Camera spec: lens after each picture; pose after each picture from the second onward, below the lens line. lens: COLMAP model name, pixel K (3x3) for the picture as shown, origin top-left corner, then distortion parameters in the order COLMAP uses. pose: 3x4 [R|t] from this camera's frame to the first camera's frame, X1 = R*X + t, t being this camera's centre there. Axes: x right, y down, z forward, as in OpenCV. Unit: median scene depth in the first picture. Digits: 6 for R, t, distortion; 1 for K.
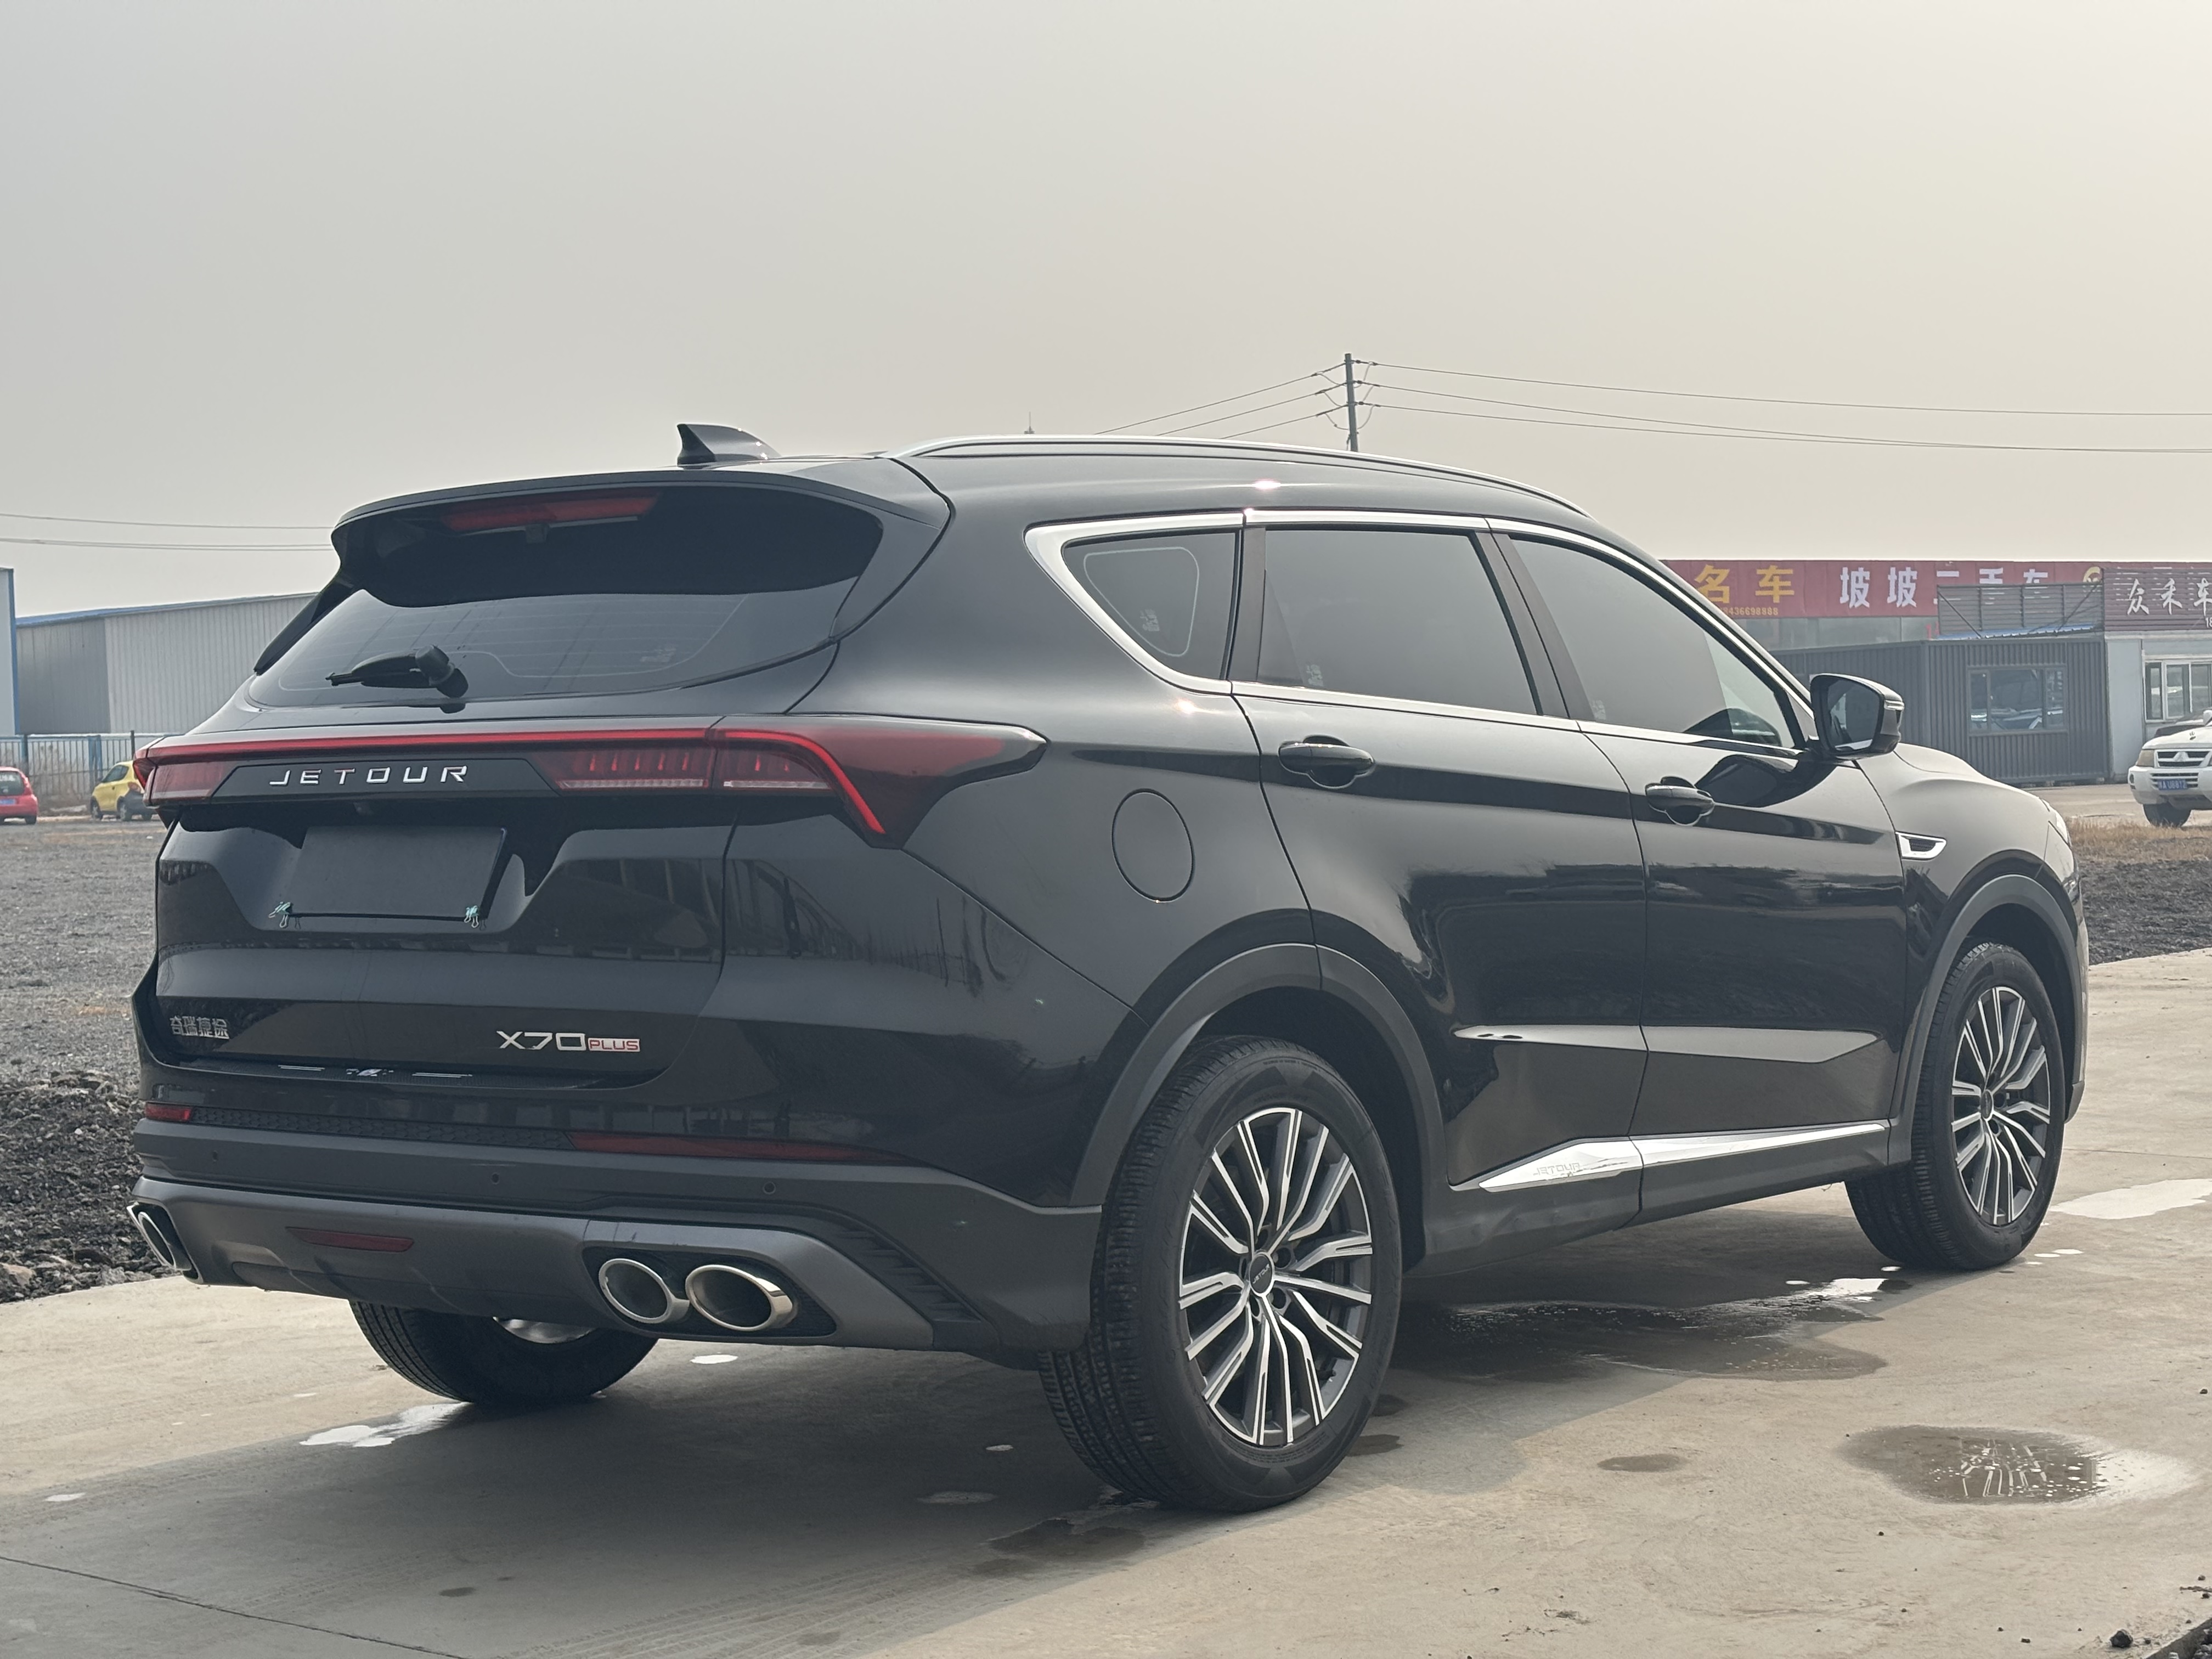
lens RADIAL K [[3297.1, 0, 1157.9], [0, 3297.1, 832.8], [0, 0, 1]] dist [0.237913, -0.779510]
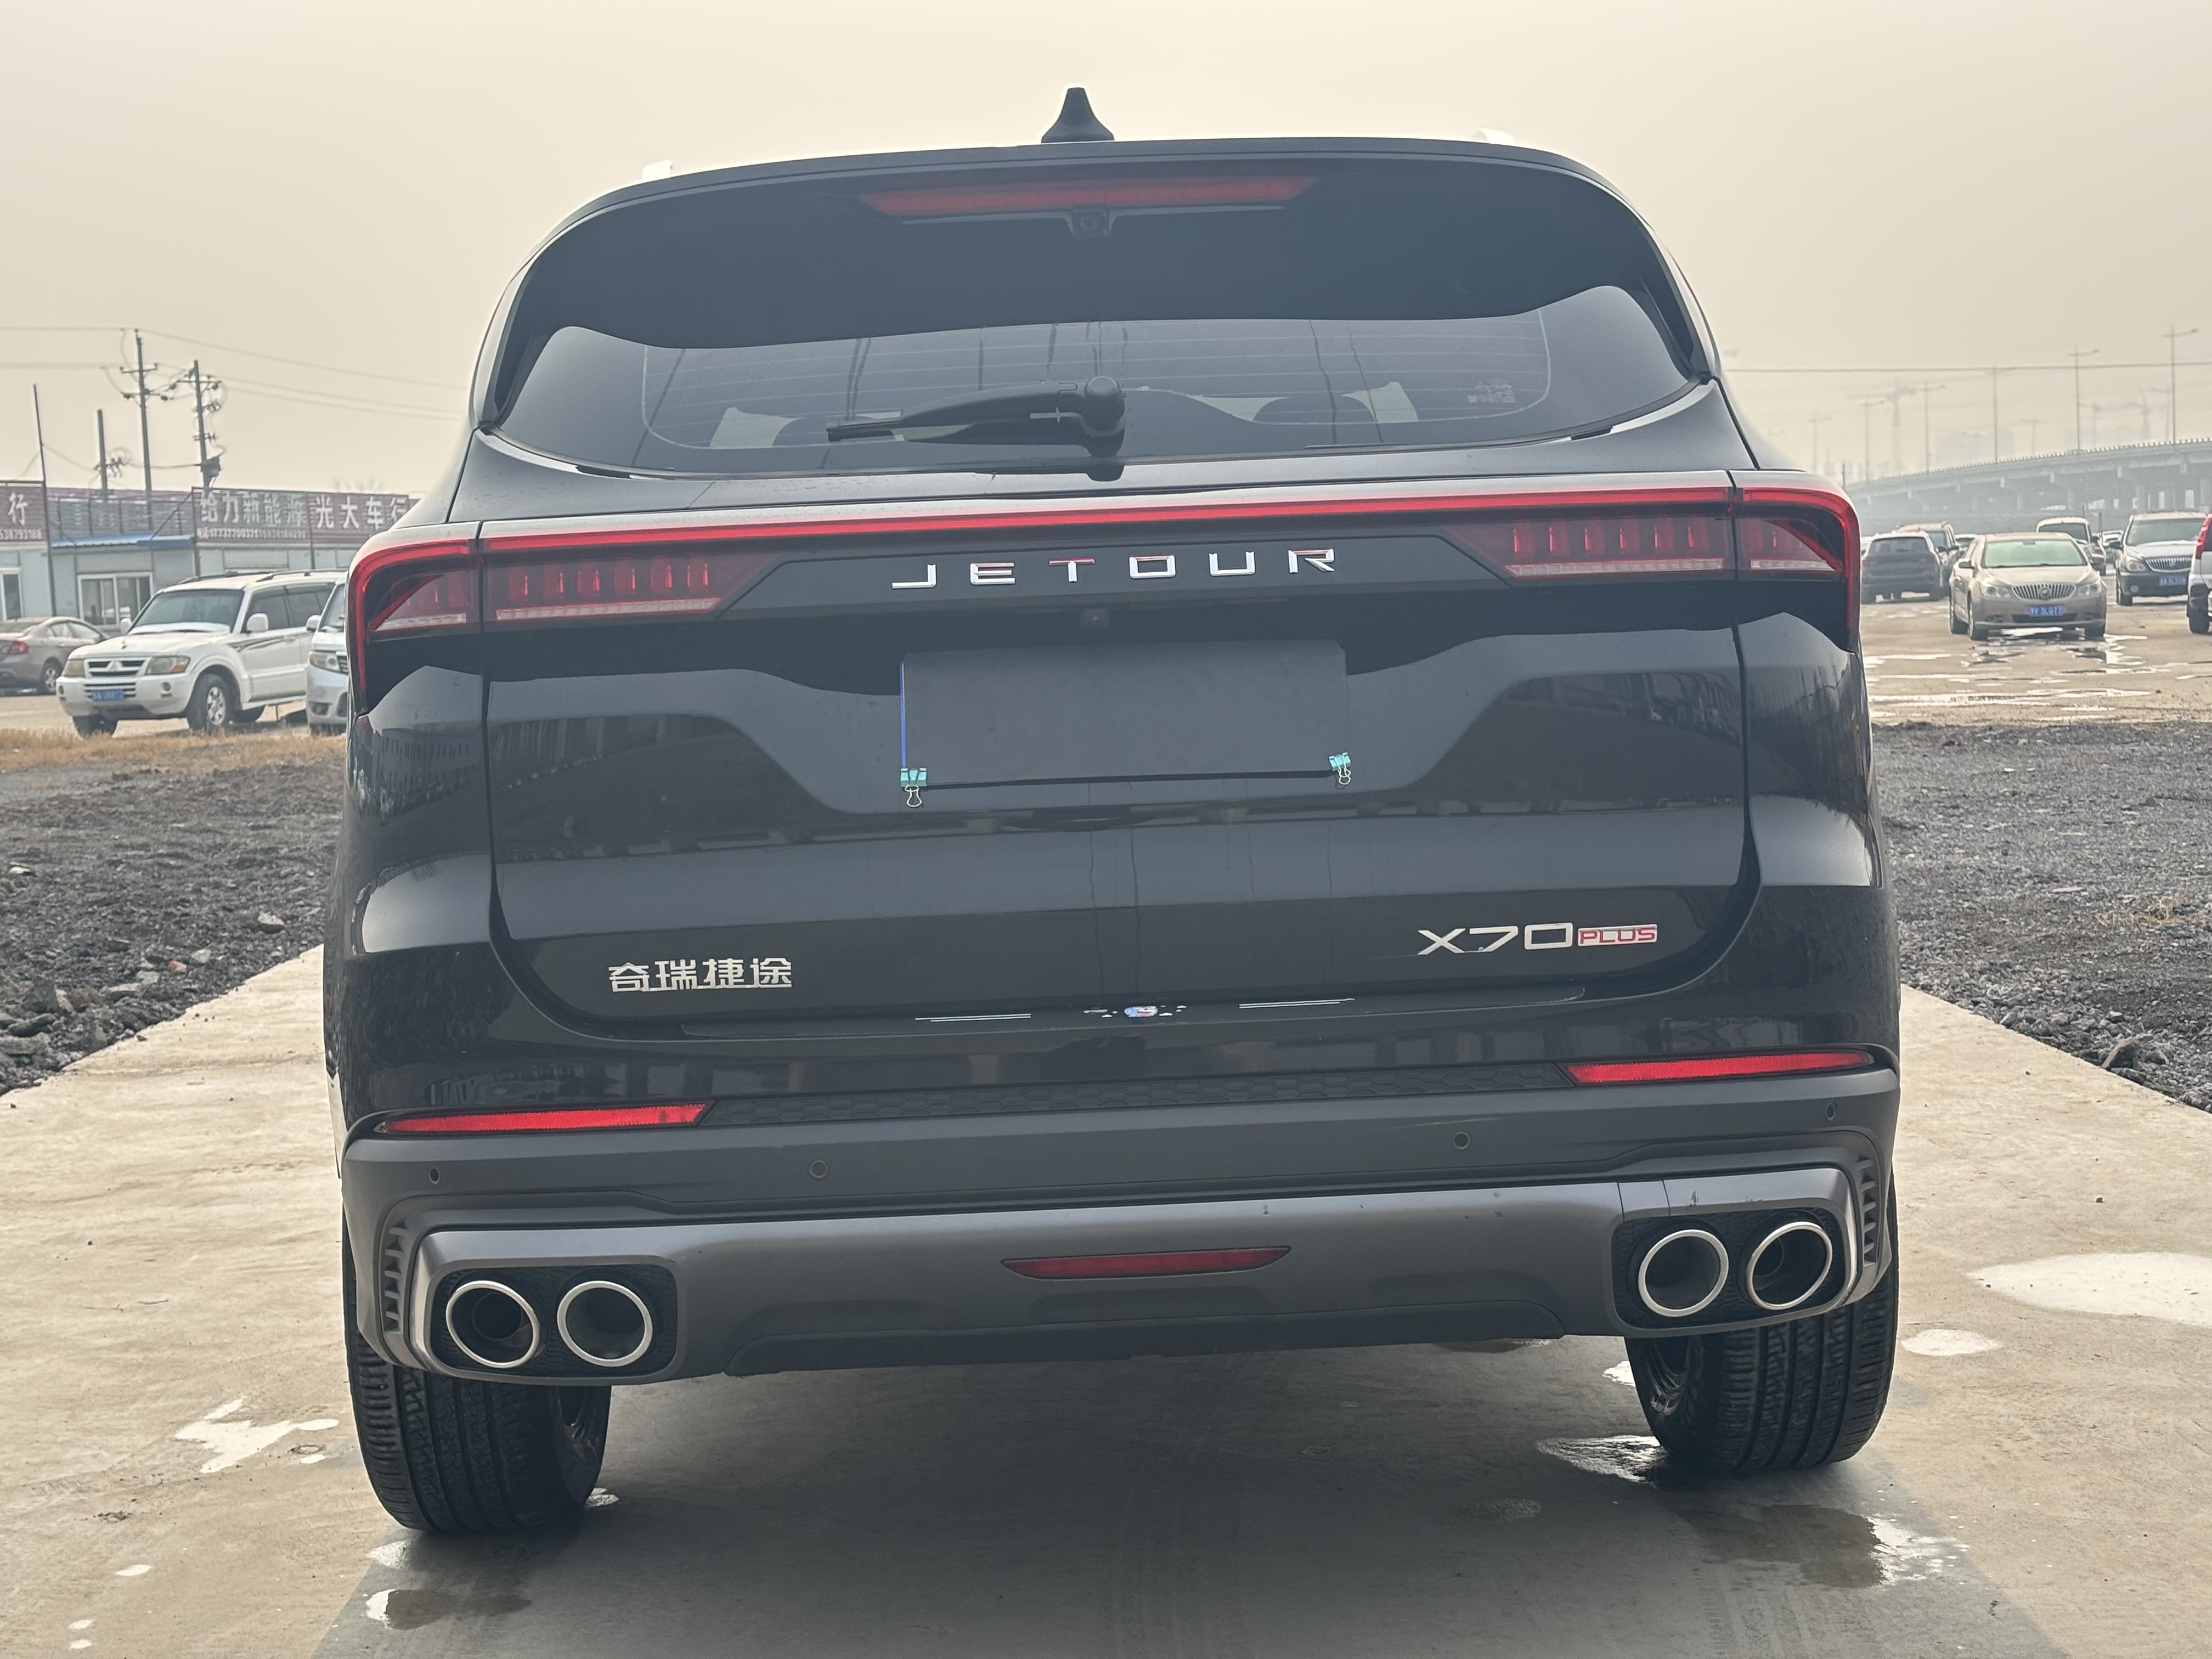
lens RADIAL K [[3297.1, 0, 1157.9], [0, 3297.1, 832.8], [0, 0, 1]] dist [0.237913, -0.779510]
pose [[0.793953, -0.050484, 0.605879, -0.634320], [0.035557, 0.998696, 0.036621, 0.011857], [-0.606938, -0.007532, 0.794713, 0.470638]]
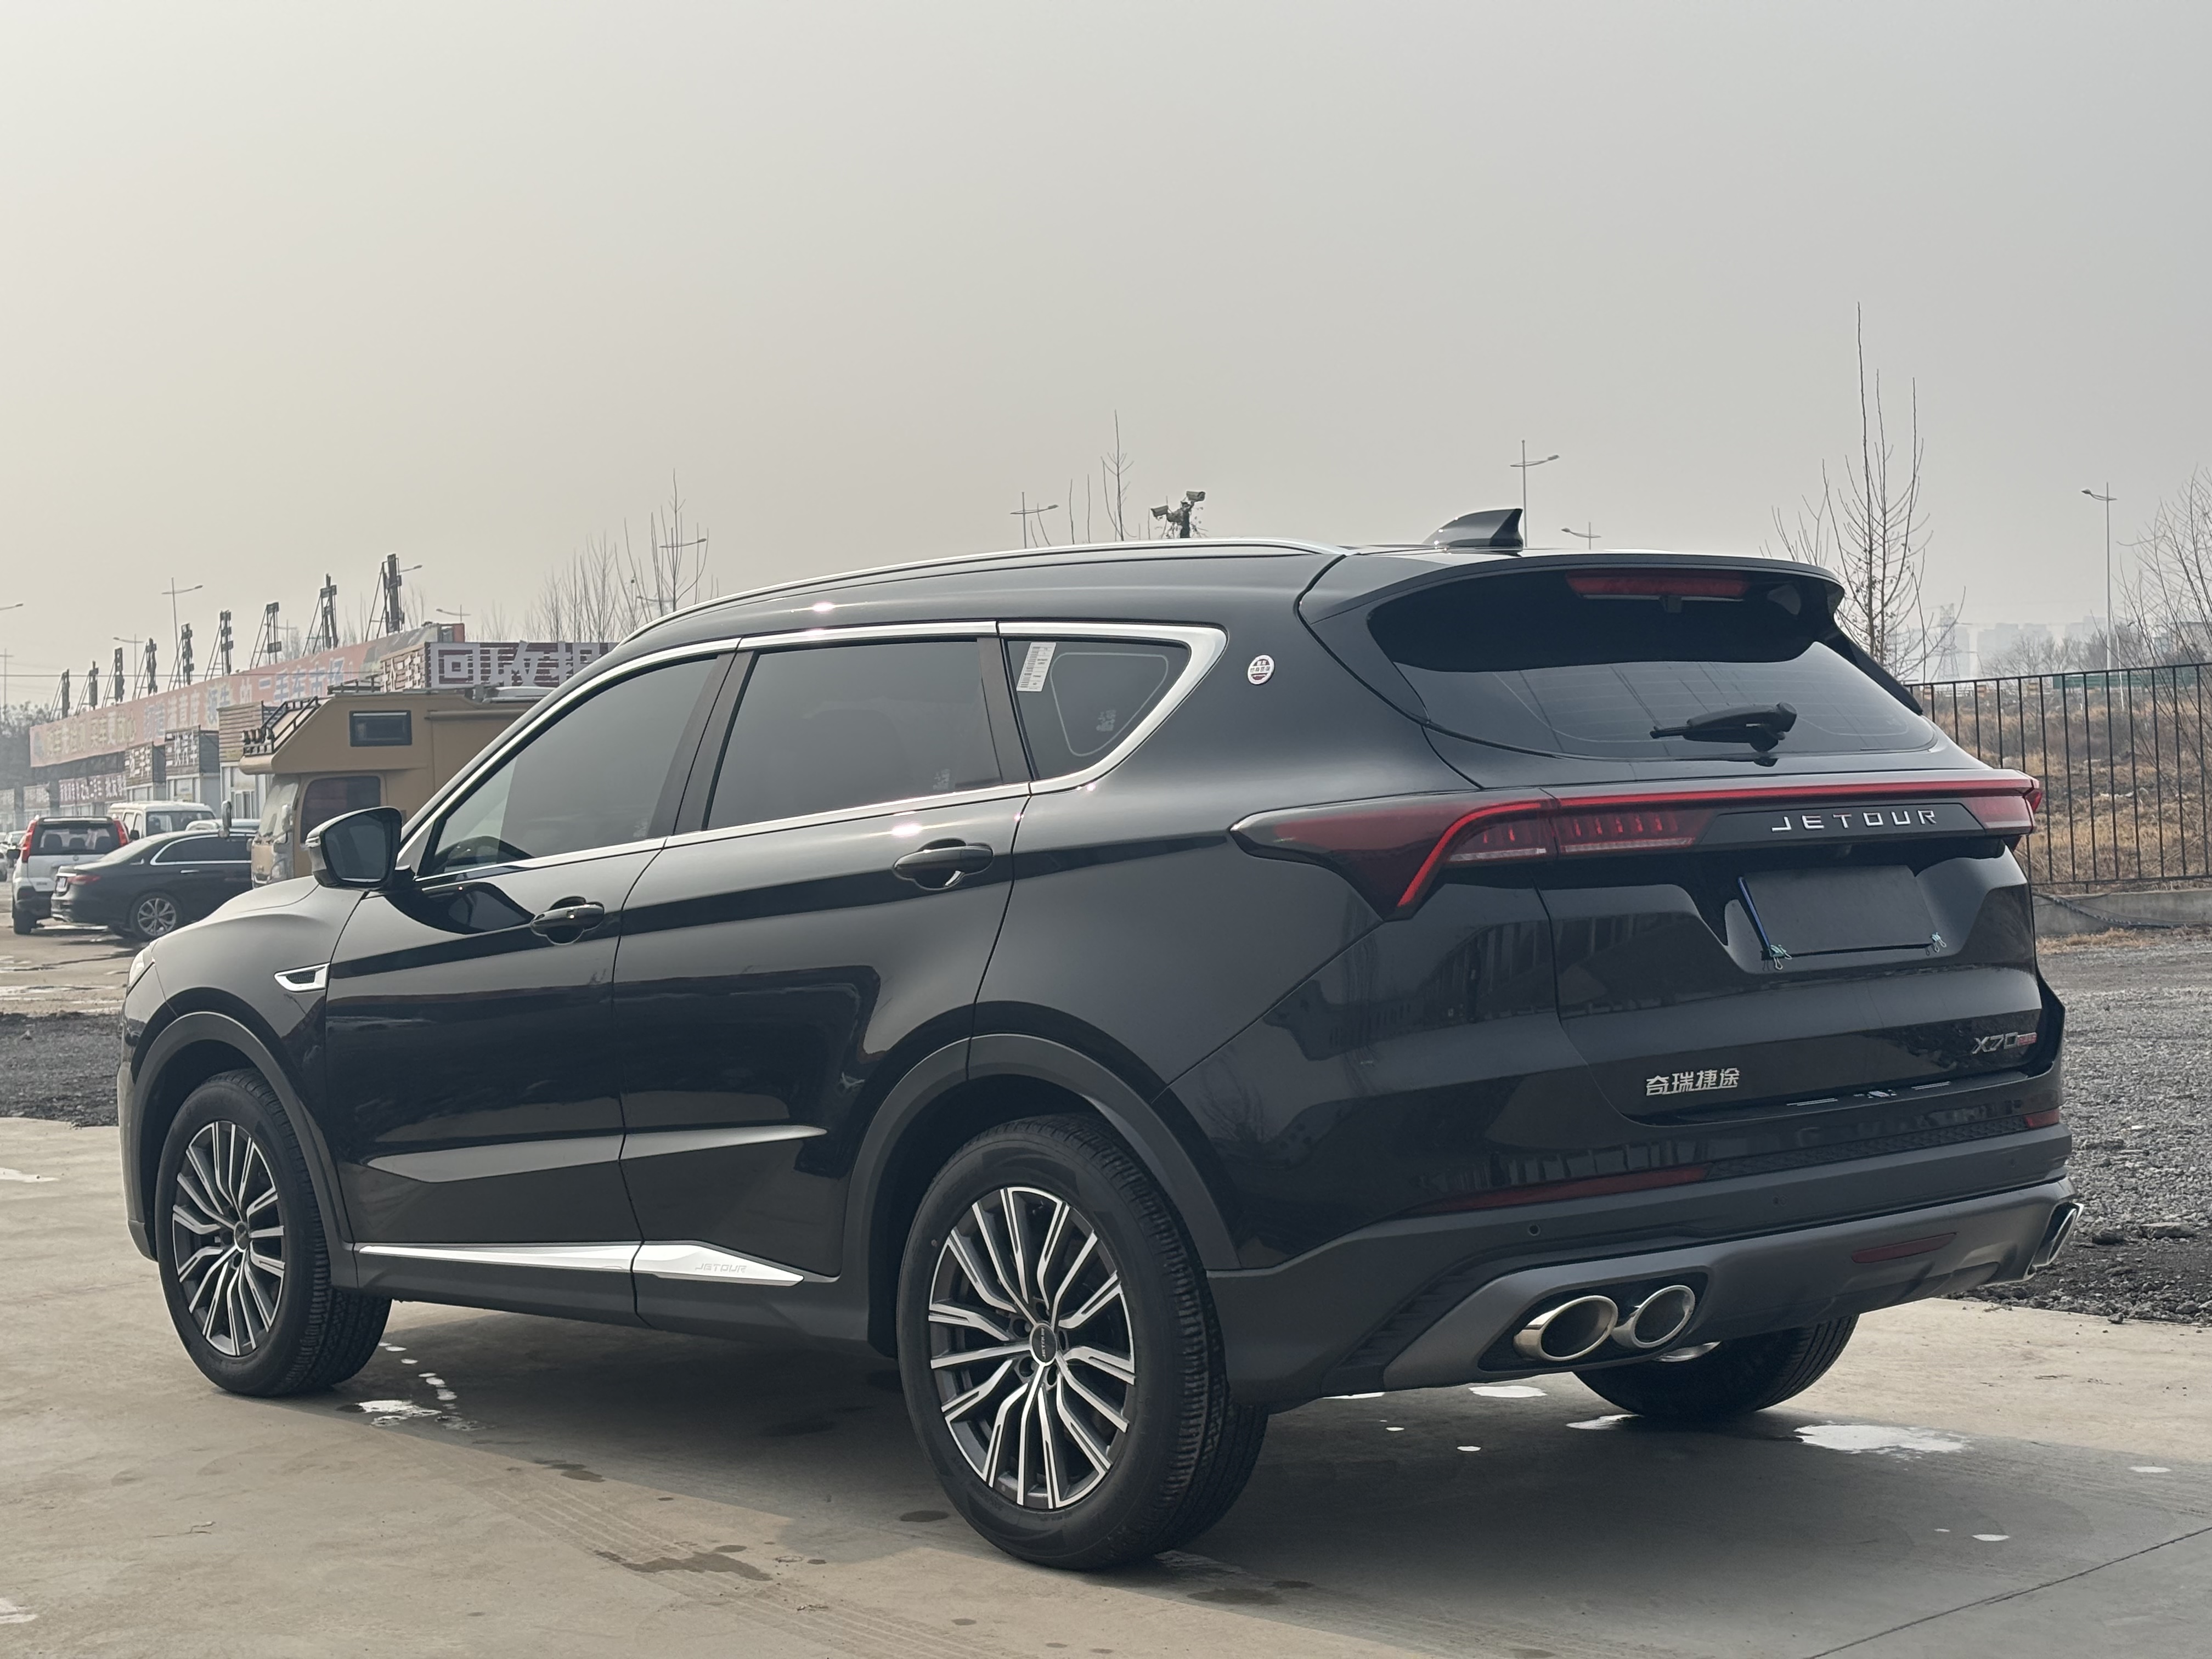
lens RADIAL K [[3297.1, 0, 1157.9], [0, 3297.1, 832.8], [0, 0, 1]] dist [0.237913, -0.779510]
pose [[0.279577, 0.015967, 0.959990, -1.331774], [0.062966, 0.997404, -0.034927, 0.010299], [-0.958056, 0.070211, 0.277846, 0.921791]]
